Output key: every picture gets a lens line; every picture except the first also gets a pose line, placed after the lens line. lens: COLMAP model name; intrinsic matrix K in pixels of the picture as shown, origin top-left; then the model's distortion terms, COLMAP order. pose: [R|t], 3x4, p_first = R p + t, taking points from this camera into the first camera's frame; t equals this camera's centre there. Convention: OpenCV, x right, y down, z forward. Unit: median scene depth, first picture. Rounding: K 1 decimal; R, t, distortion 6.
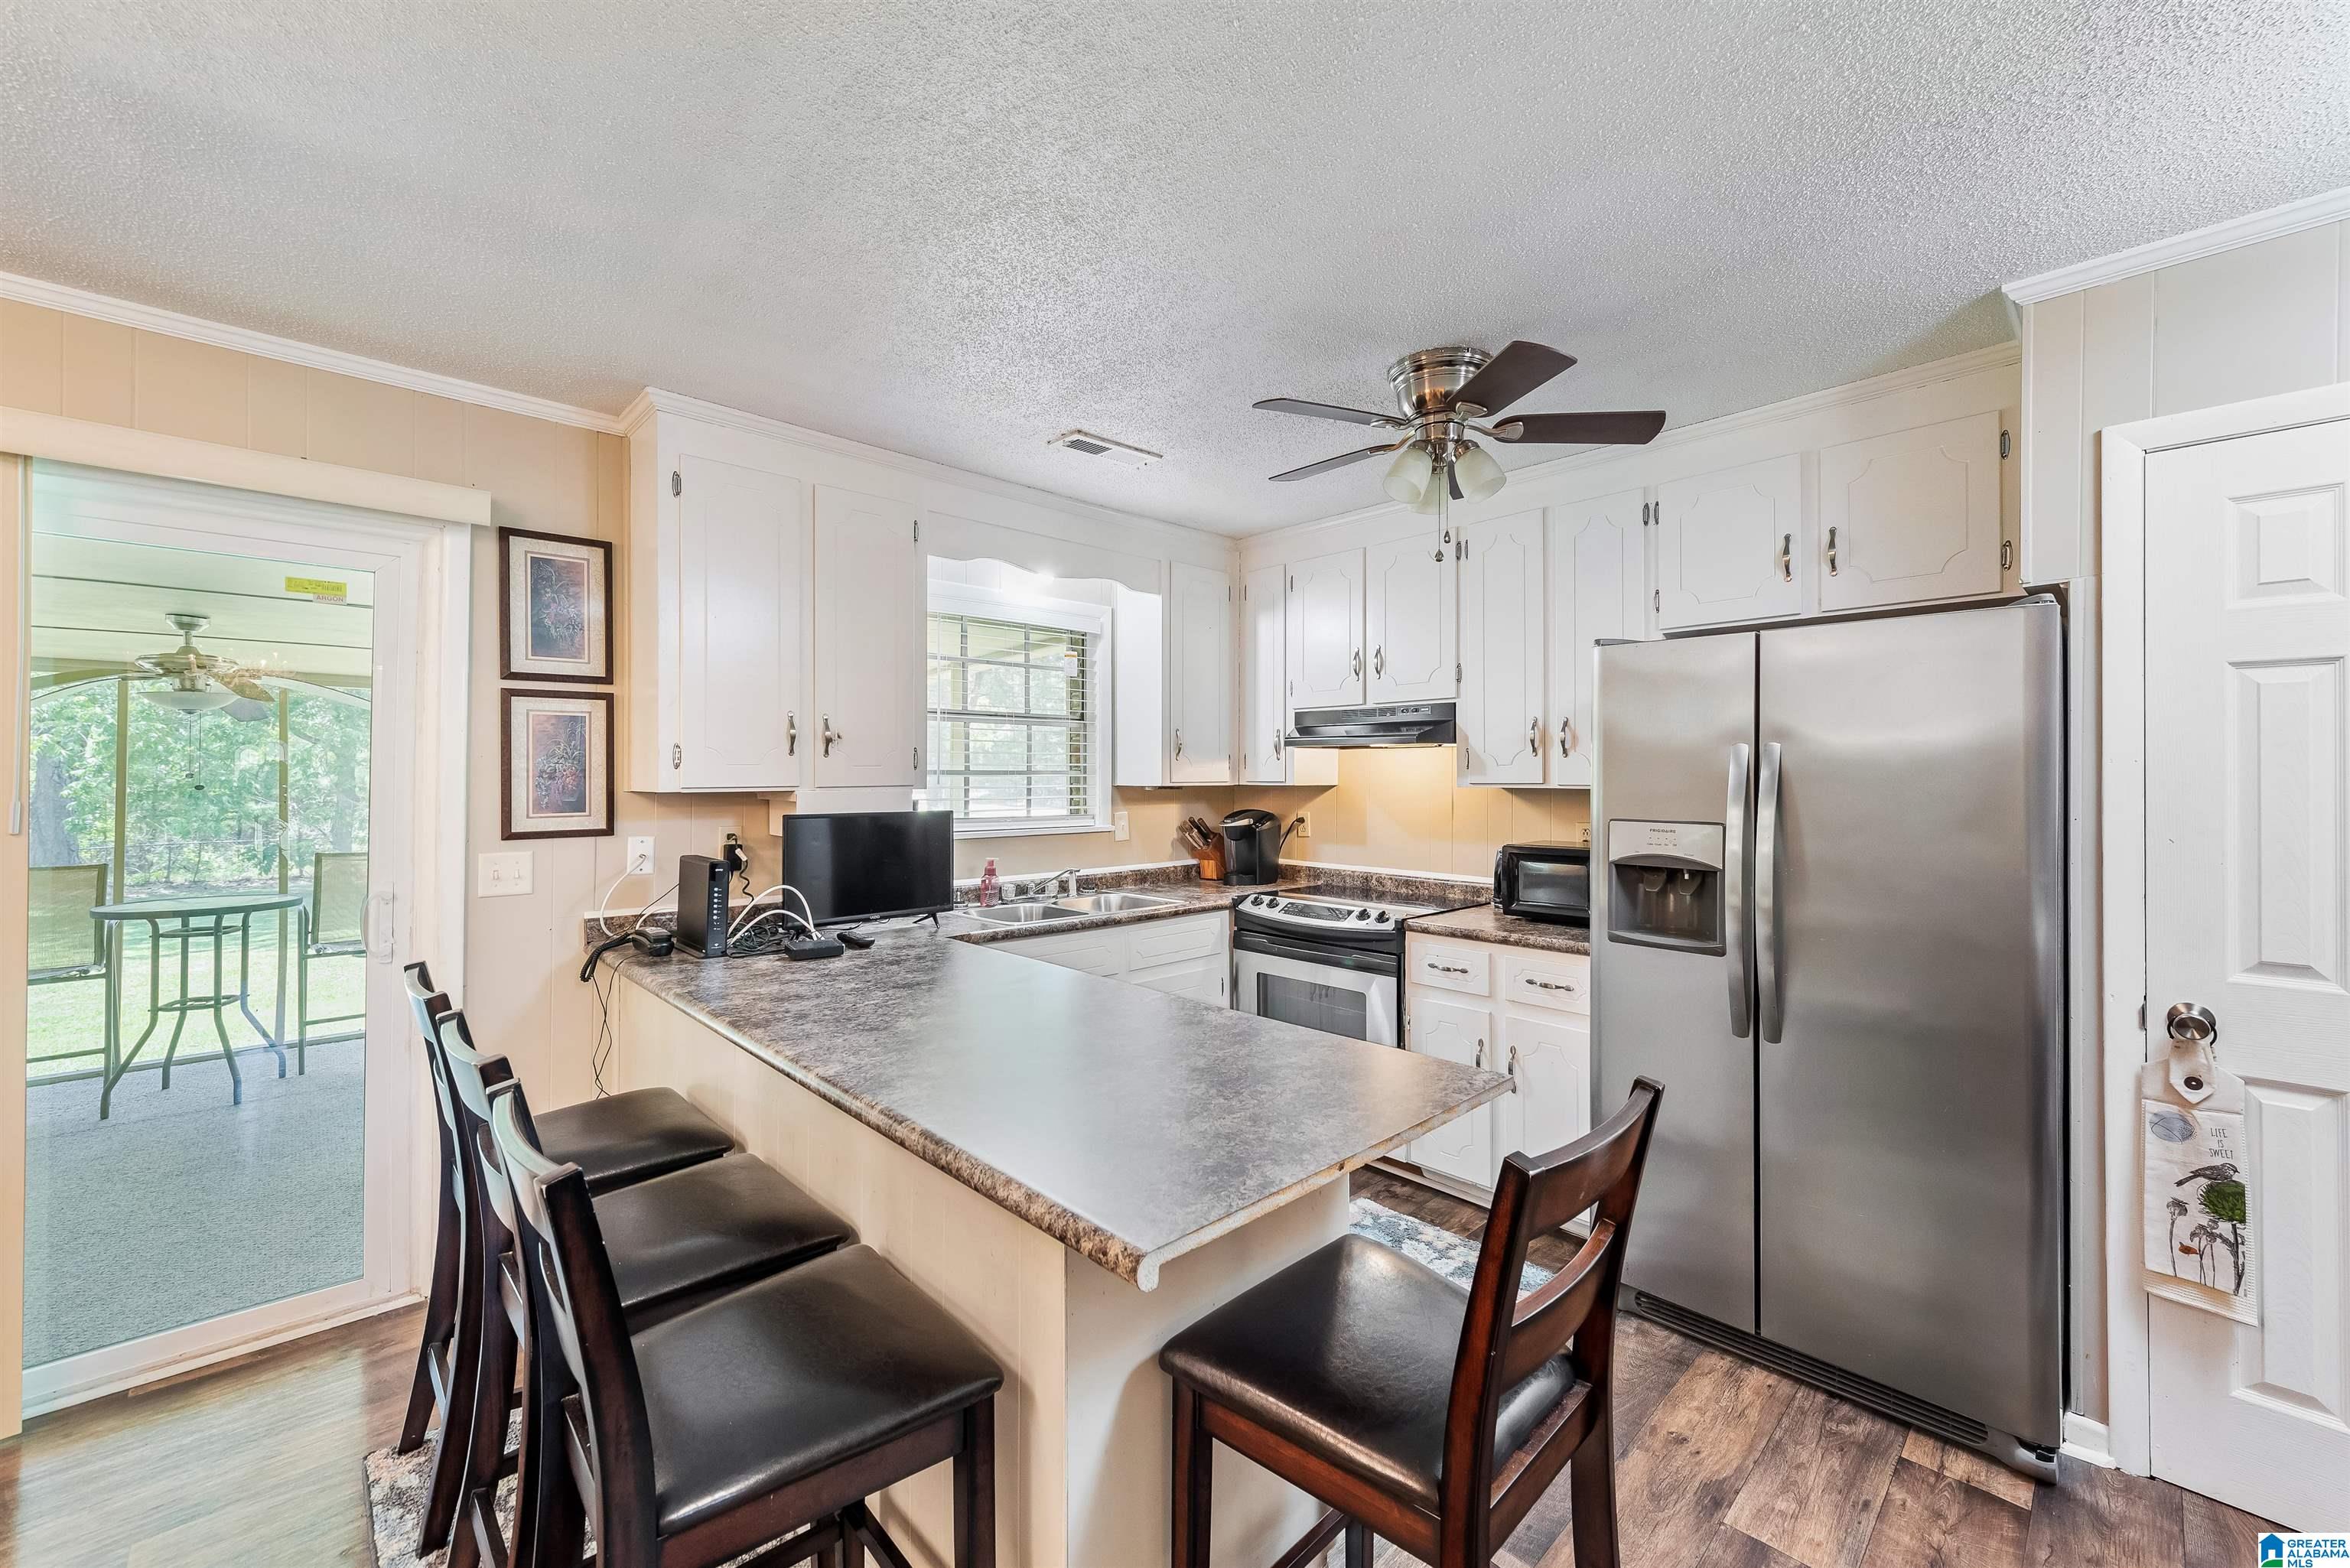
lens RADIAL K [[922.9, 0, 1184.0], [0, 922.9, 770.2], [0, 0, 1]] dist [0.002003, -0.000239]
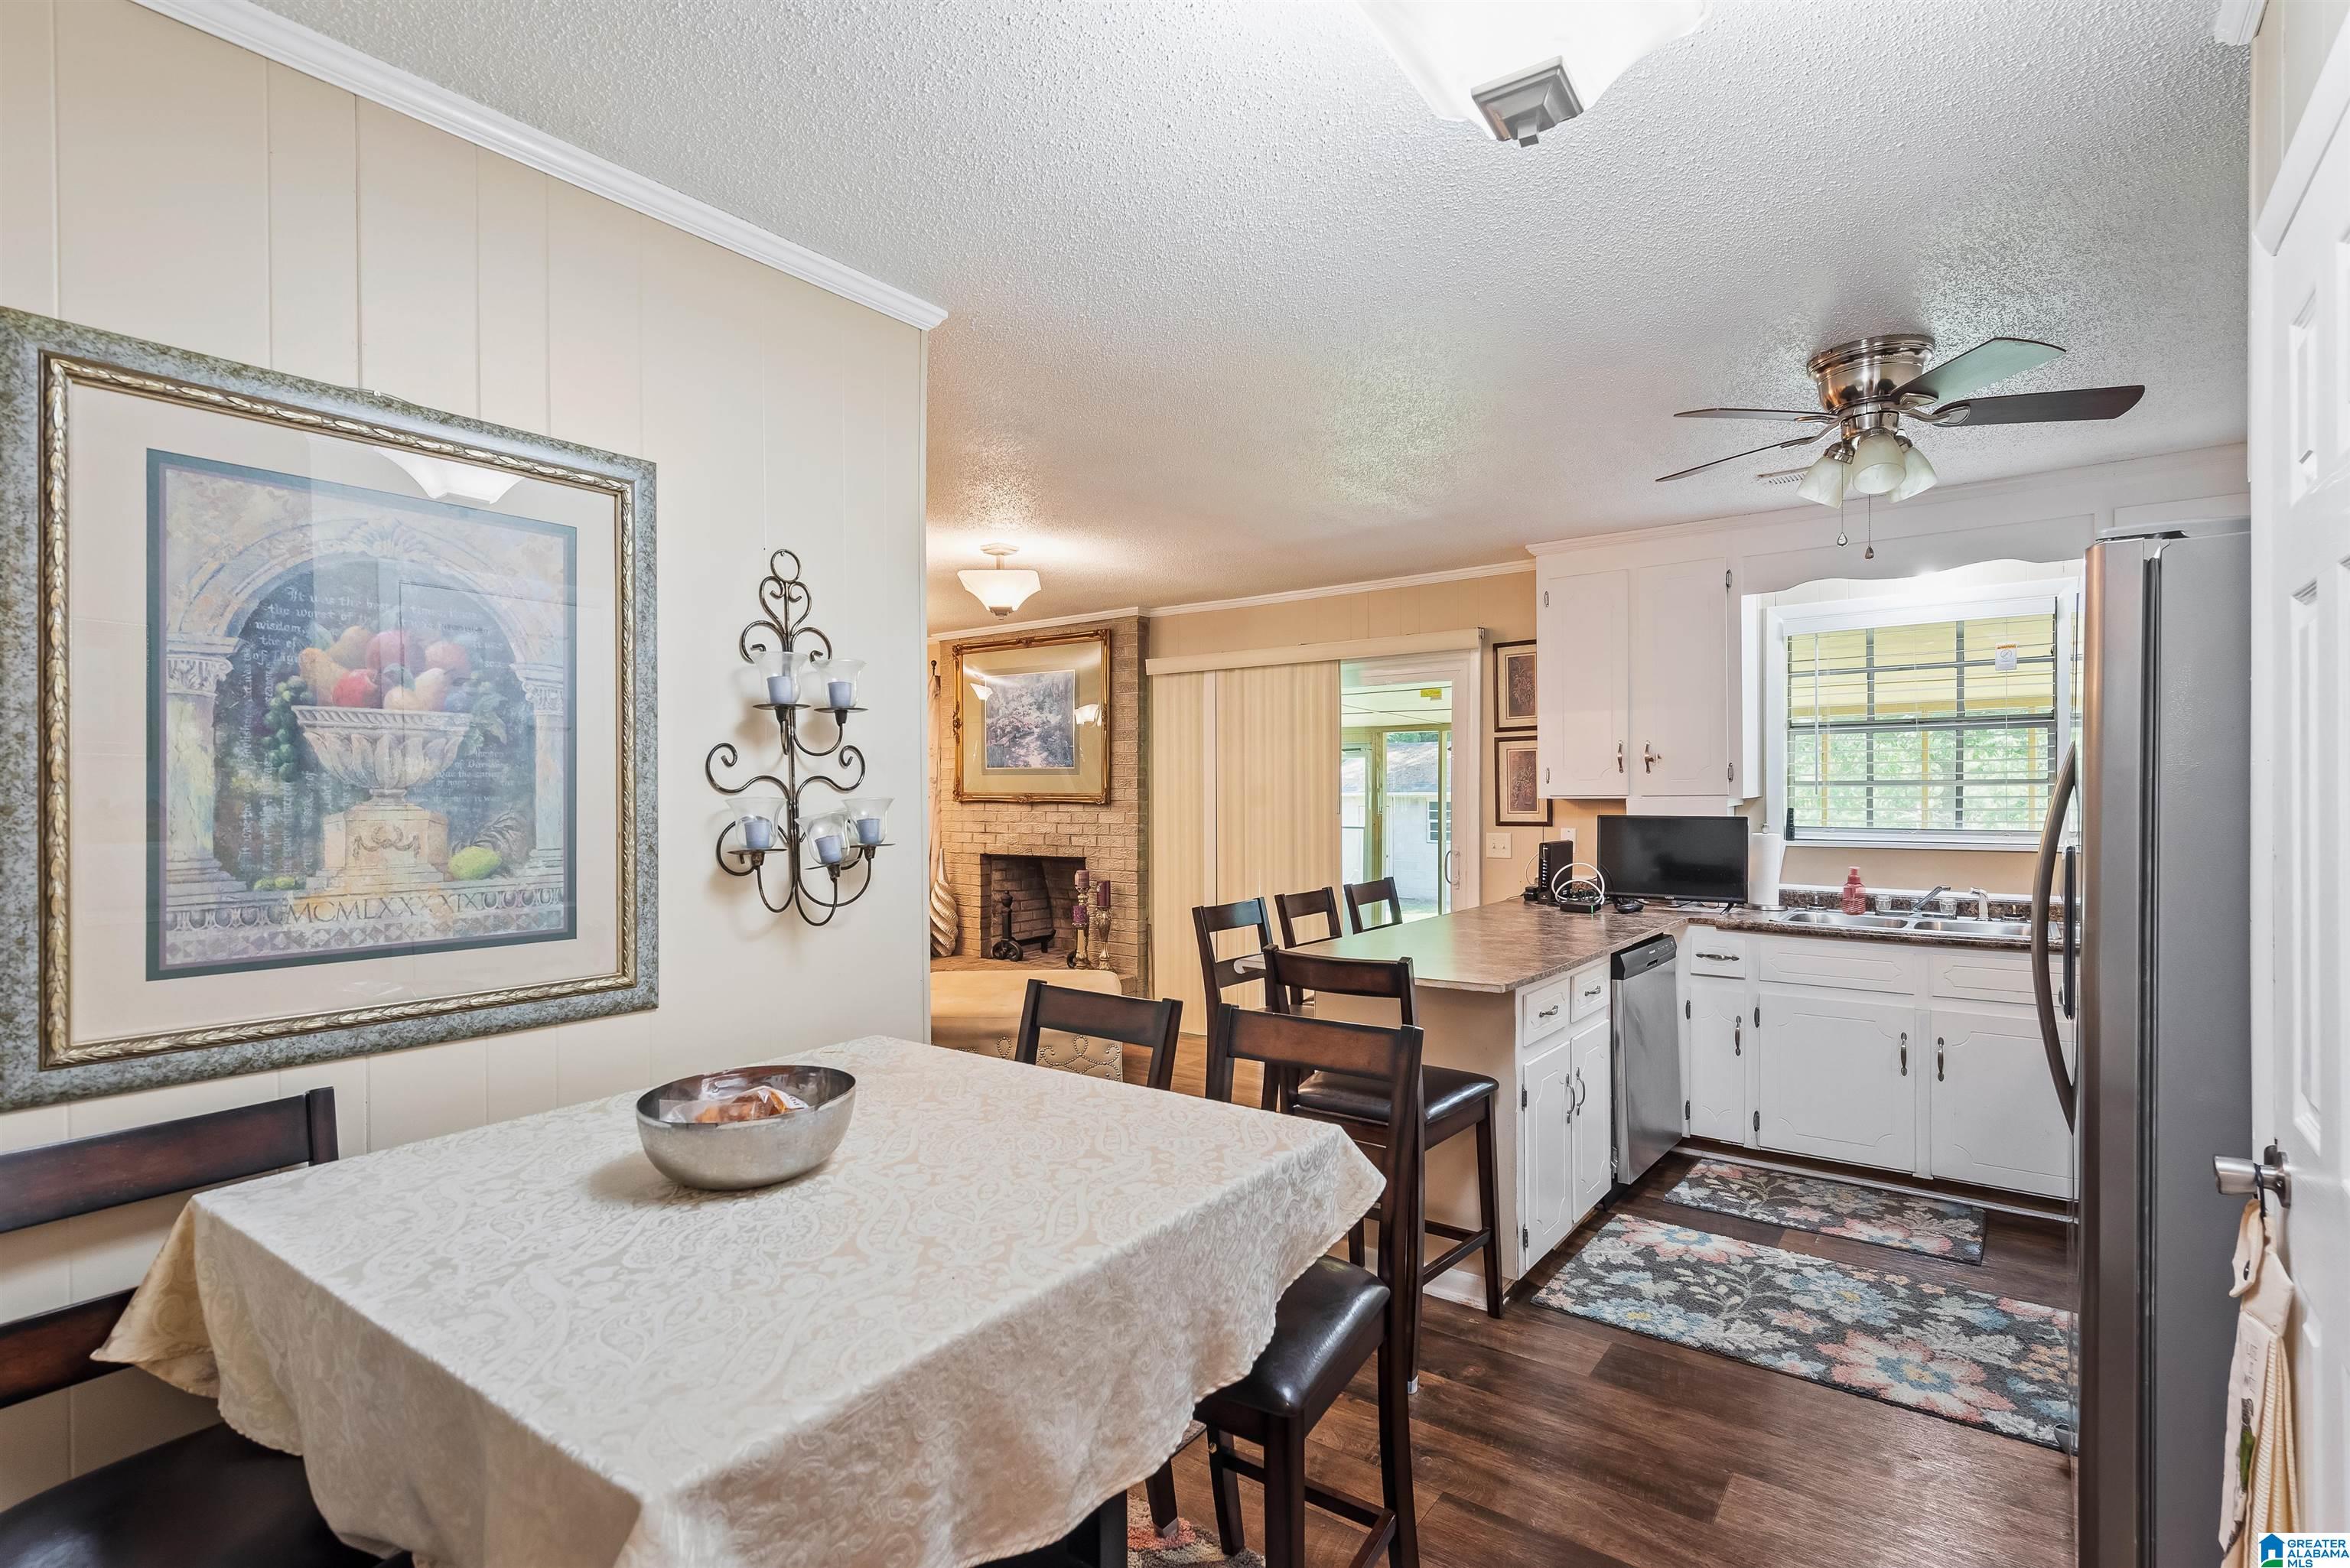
lens RADIAL K [[1130.7, 0, 1175.0], [0, 1130.7, 784.0], [0, 0, 1]] dist [-0.000203, -0.000284]
pose [[0.143268, -0.005261, -0.989670, 1.148341], [0.012130, 0.999920, -0.003559, -0.001628], [0.989610, -0.011495, 0.143320, 0.100240]]
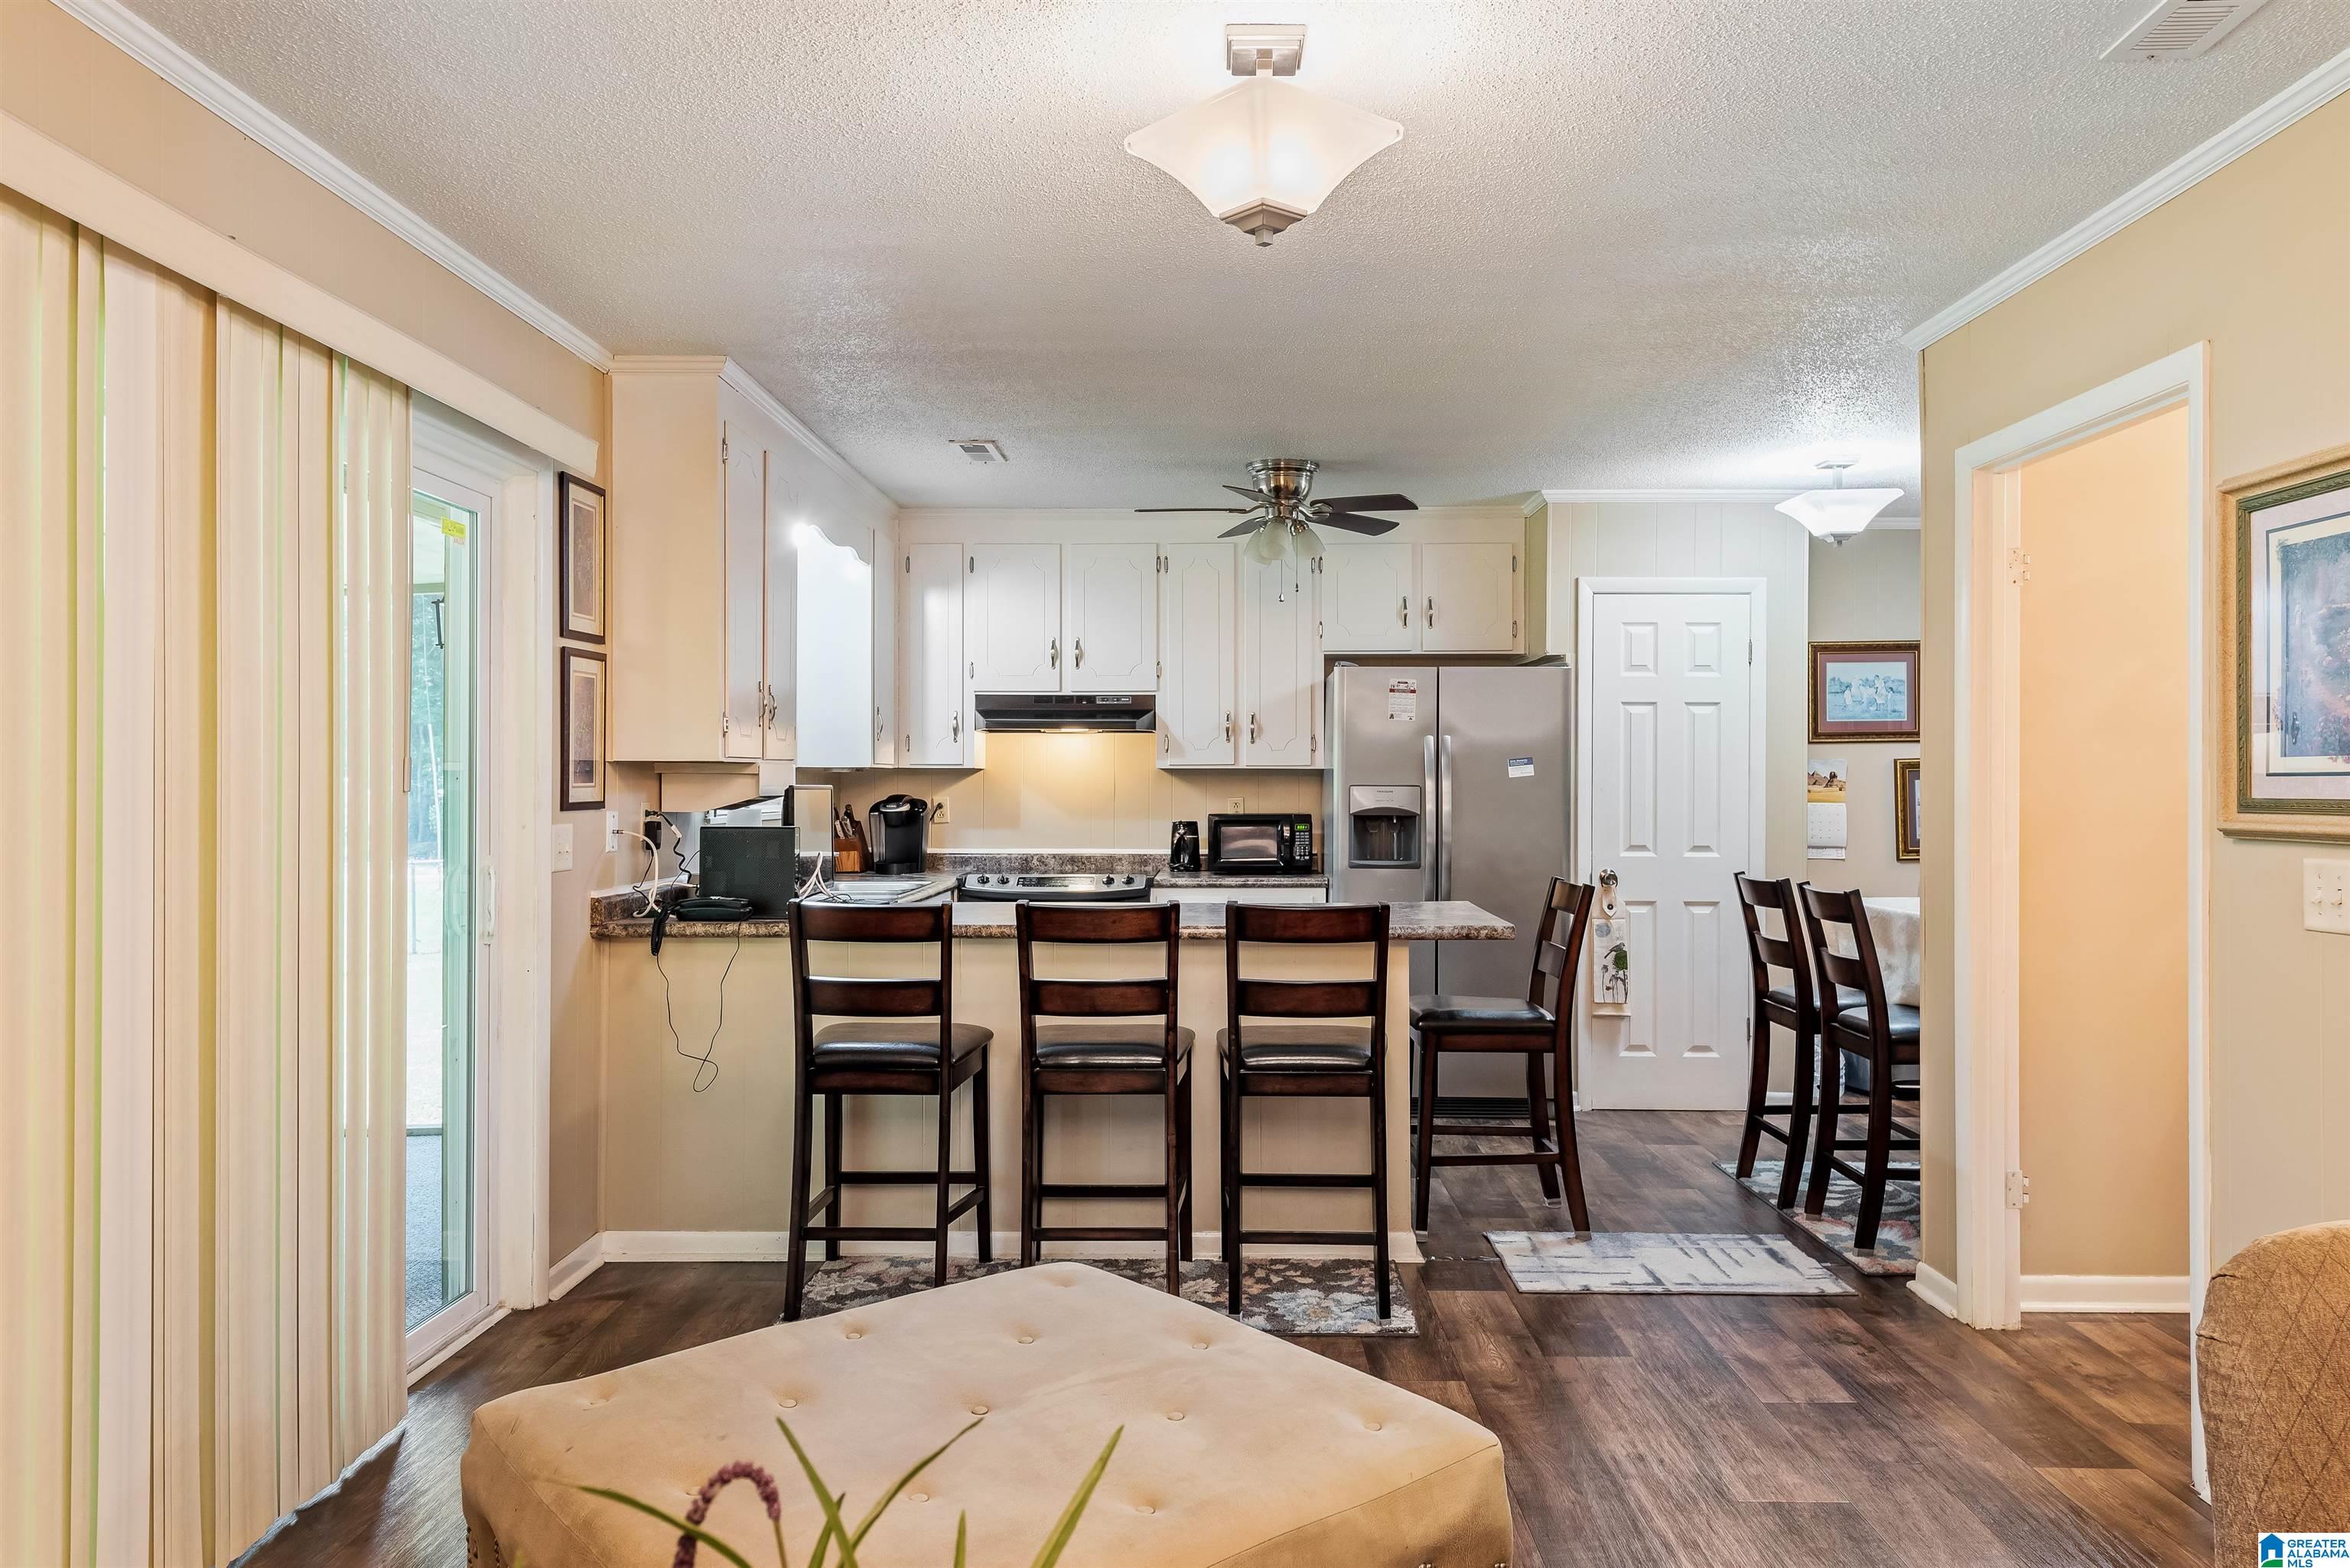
lens RADIAL K [[1548.1, 0, 1175.0], [0, 1548.1, 784.0], [0, 0, 1]] dist [-0.000569, 0.000081]
pose [[0.715824, 0.000139, 0.698280, -1.255500], [-0.004033, 0.999984, 0.003934, 0.036612], [-0.698269, -0.005632, 0.715814, -0.489877]]
